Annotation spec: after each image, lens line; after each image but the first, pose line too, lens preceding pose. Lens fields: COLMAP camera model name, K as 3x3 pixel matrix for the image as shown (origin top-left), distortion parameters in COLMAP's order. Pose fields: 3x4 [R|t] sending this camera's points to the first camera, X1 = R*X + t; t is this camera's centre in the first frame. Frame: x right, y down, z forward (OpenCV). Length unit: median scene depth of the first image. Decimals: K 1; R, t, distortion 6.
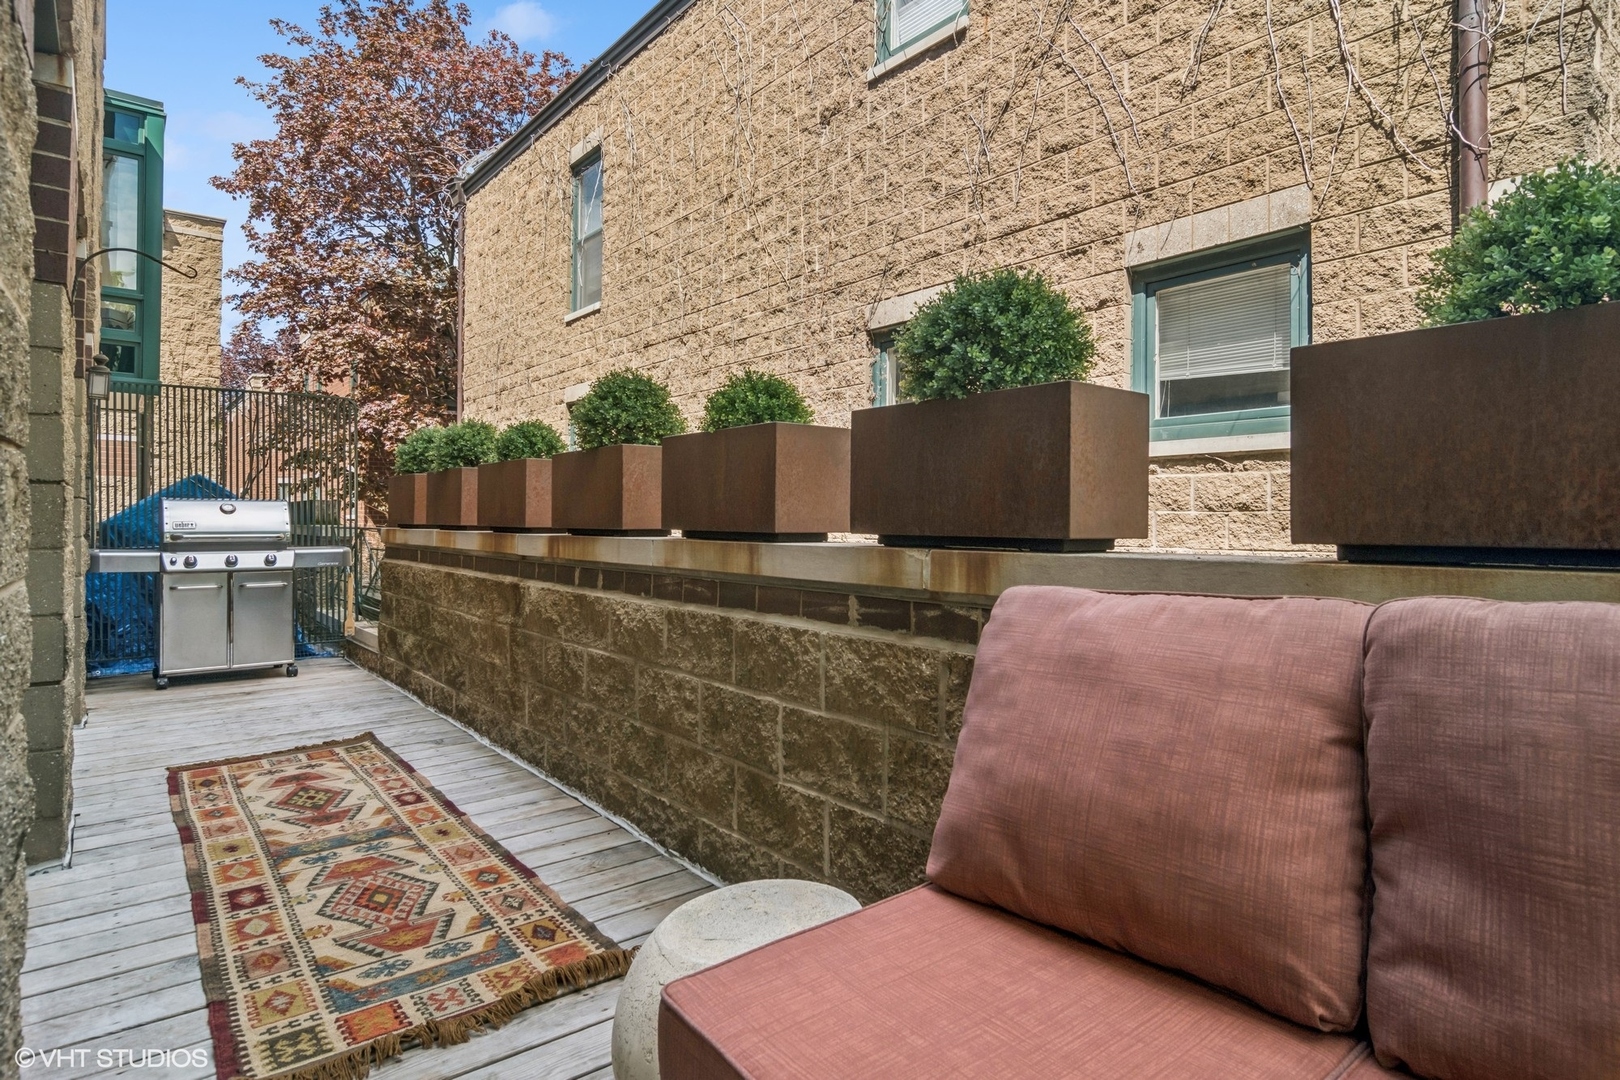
lens RADIAL K [[871.9, 0, 810.4], [0, 871.9, 524.3], [0, 0, 1]] dist [-0.005999, 0.001796]
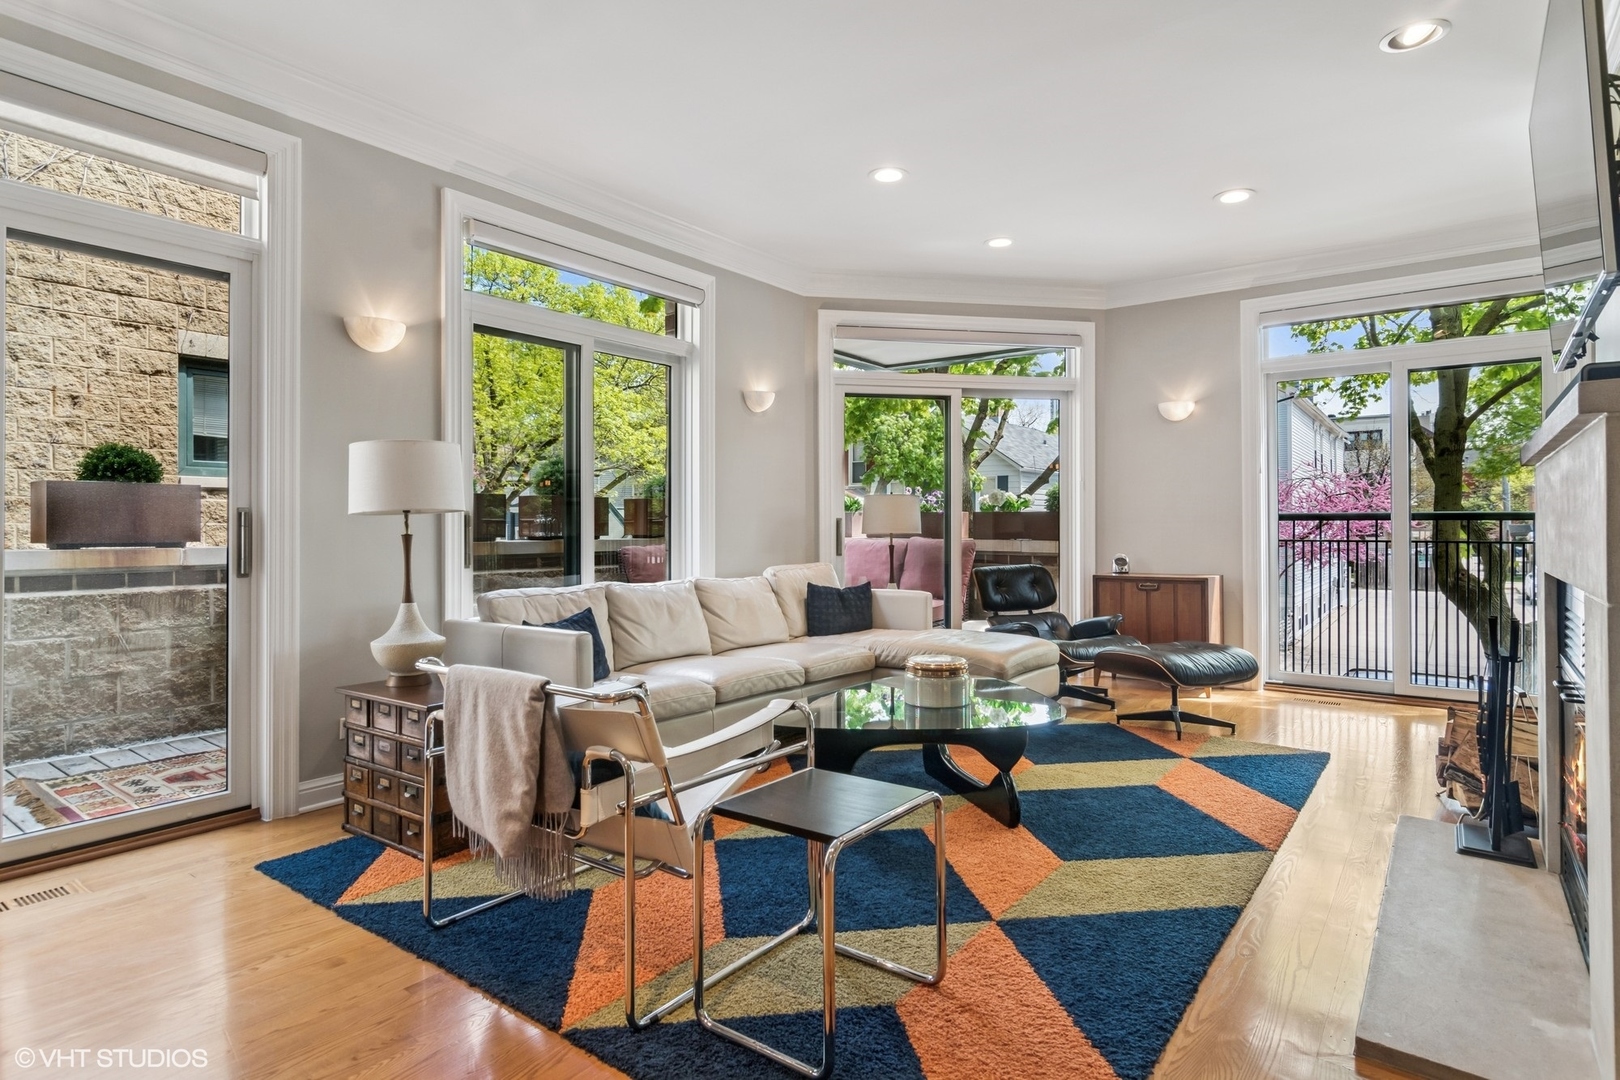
lens RADIAL K [[871.9, 0, 810.3], [0, 871.9, 530.2], [0, 0, 1]] dist [-0.005999, 0.001796]
pose [[-0.252561, -0.009268, 0.967537, -1.260895], [0.001032, 0.999951, 0.009848, -0.016220], [-0.967580, 0.003486, -0.252539, 0.350547]]
